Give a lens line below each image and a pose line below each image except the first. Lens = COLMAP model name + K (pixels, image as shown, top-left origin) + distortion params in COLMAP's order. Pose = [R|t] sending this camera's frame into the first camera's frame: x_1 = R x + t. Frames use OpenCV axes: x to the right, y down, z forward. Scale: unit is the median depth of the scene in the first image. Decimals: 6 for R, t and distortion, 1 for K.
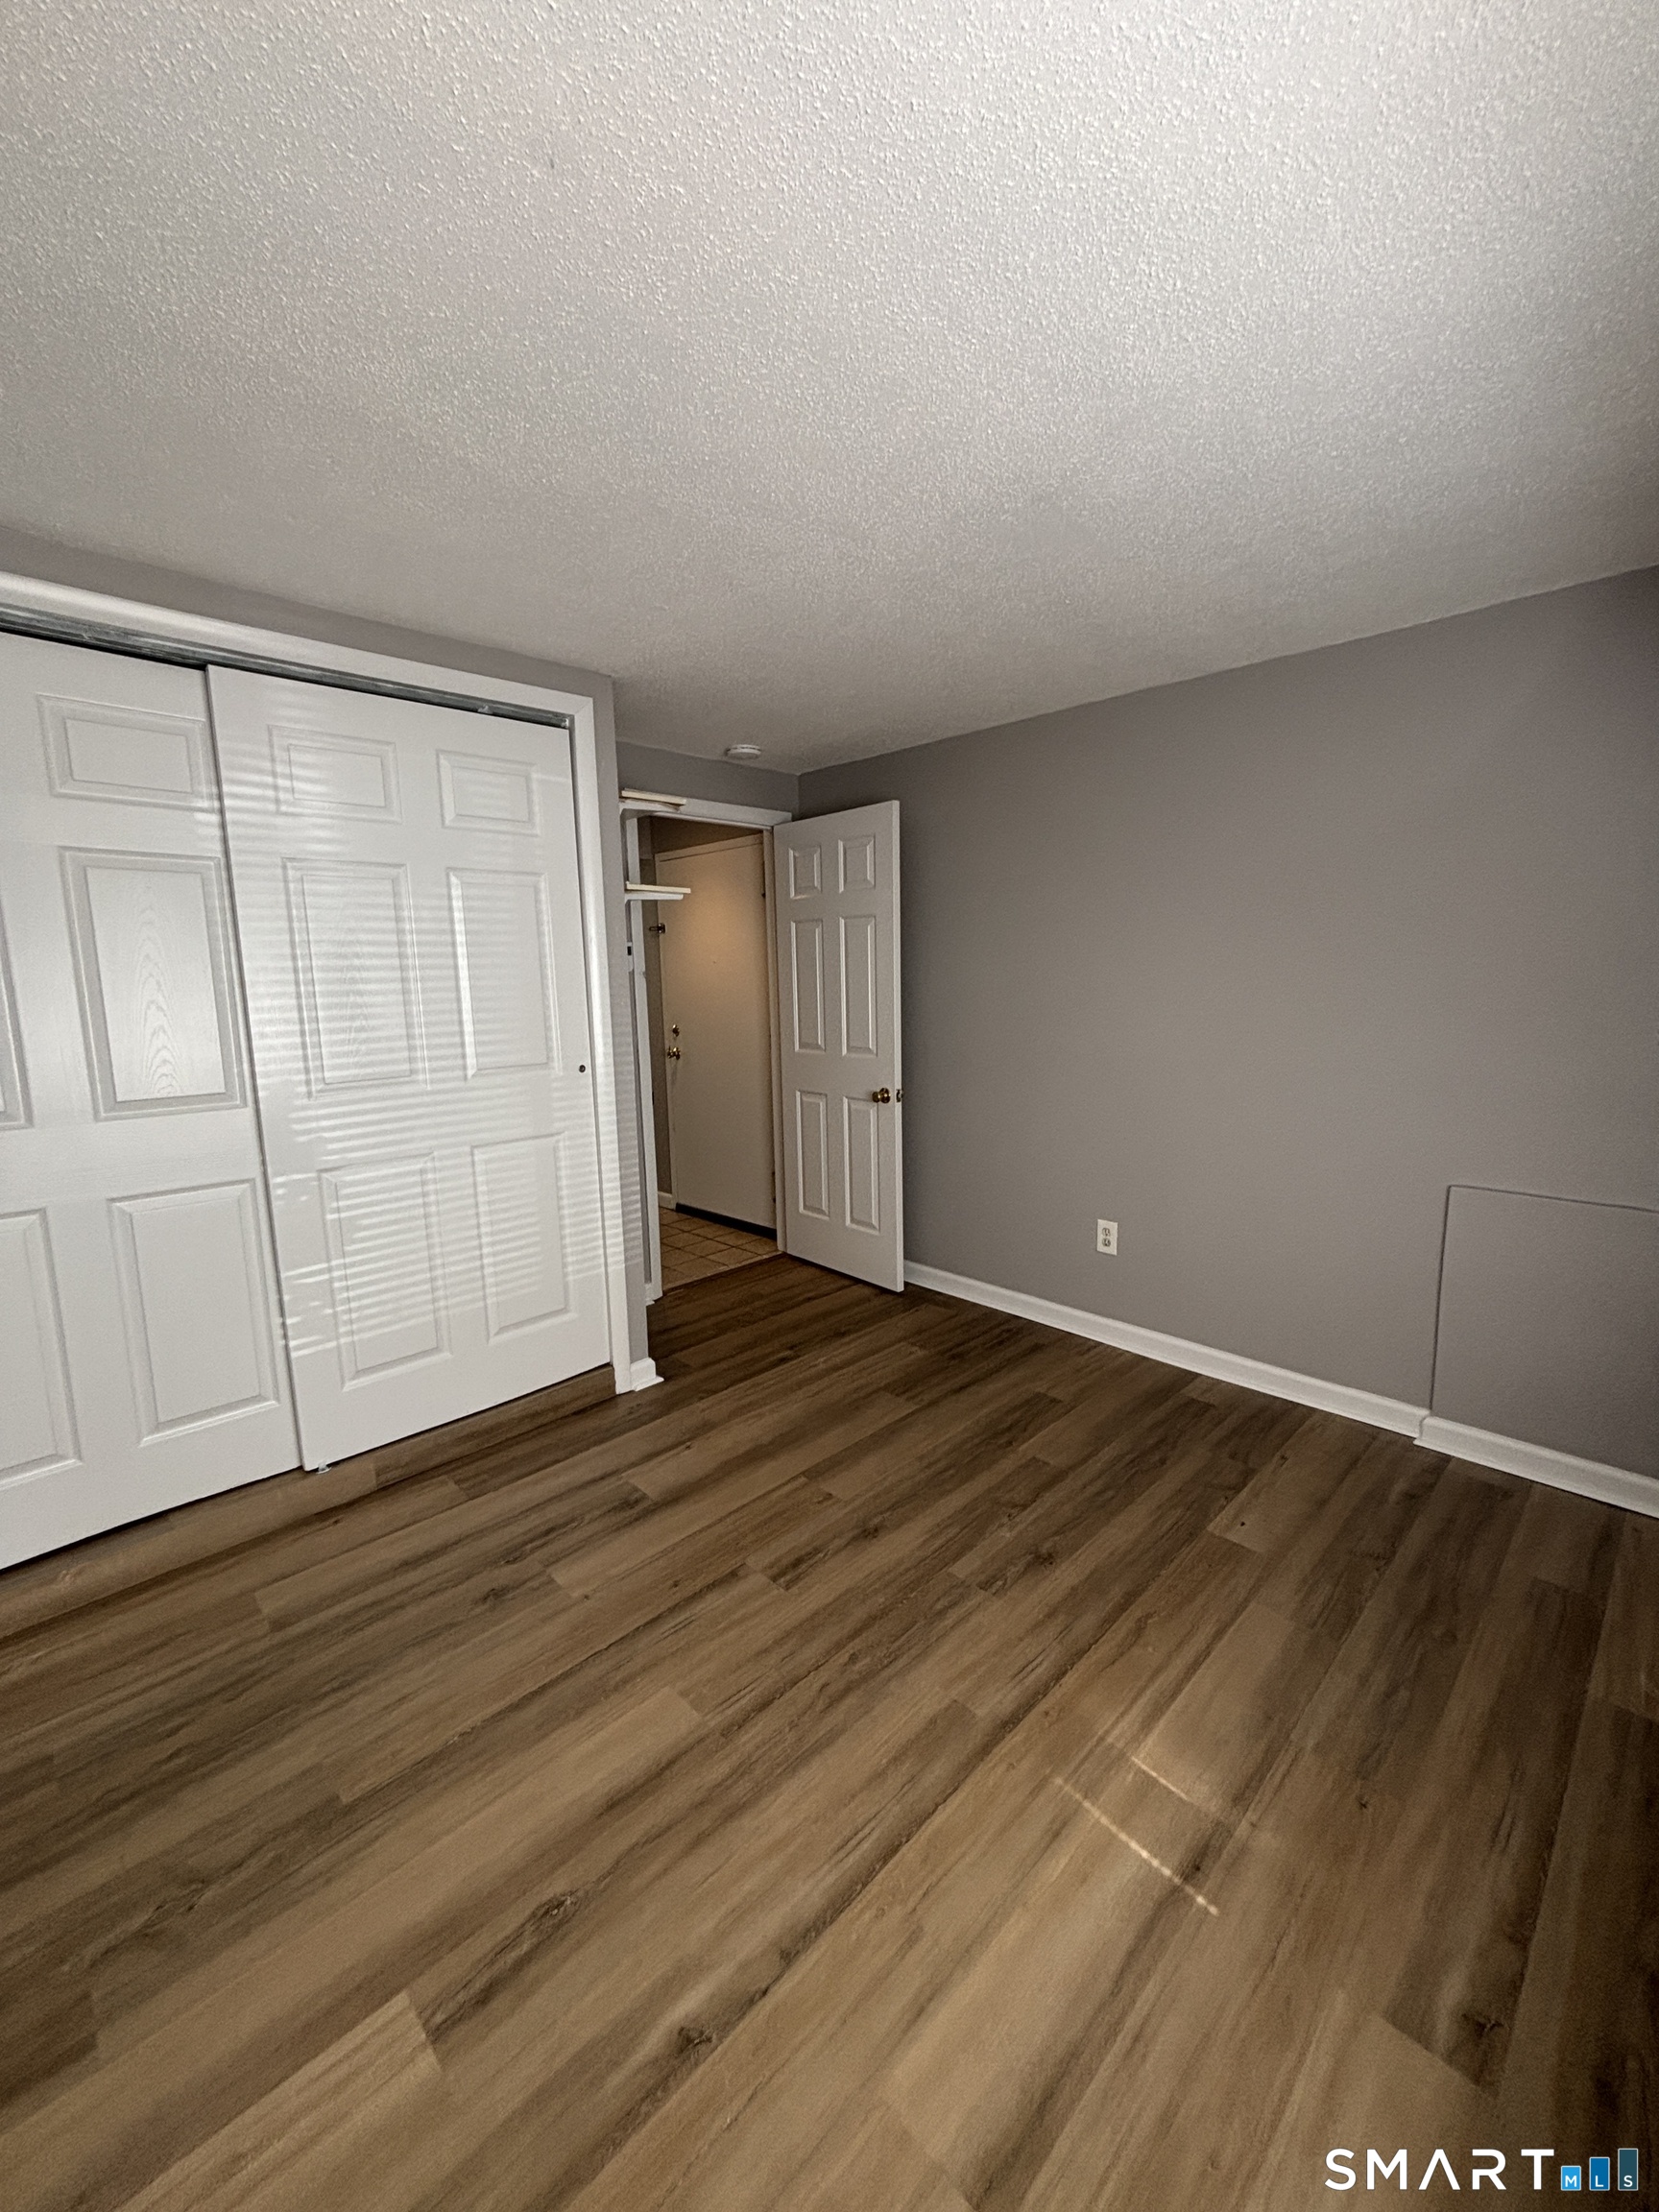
lens RADIAL K [[896.6, 0, 831.3], [0, 896.6, 1111.7], [0, 0, 1]] dist [0.003440, -0.000031]
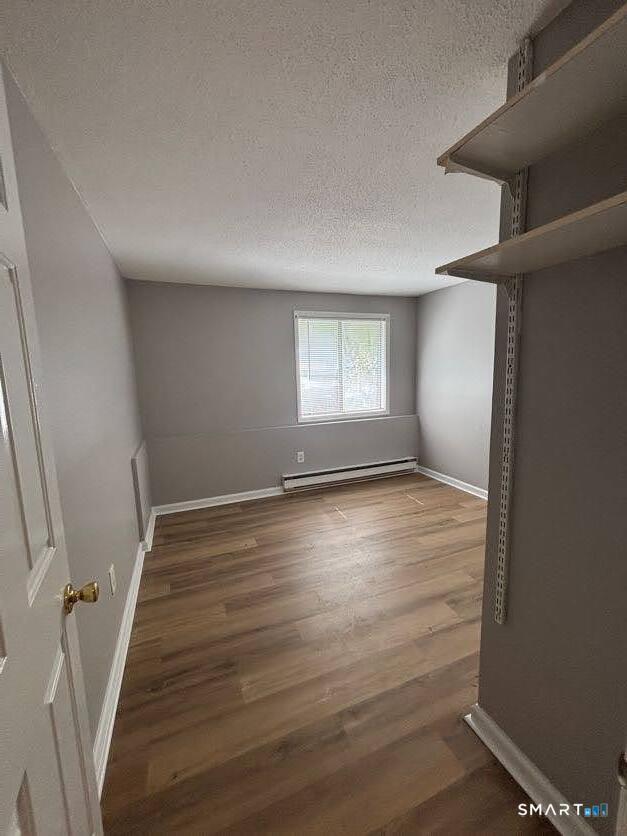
lens RADIAL K [[338.9, 0, 313.5], [0, 338.9, 417.9], [0, 0, 1]] dist [0.003440, -0.000031]
pose [[-0.920489, -0.011560, 0.390598, -0.167132], [0.099210, 0.959898, 0.262208, -0.194260], [-0.377966, 0.280110, -0.882429, 1.287264]]
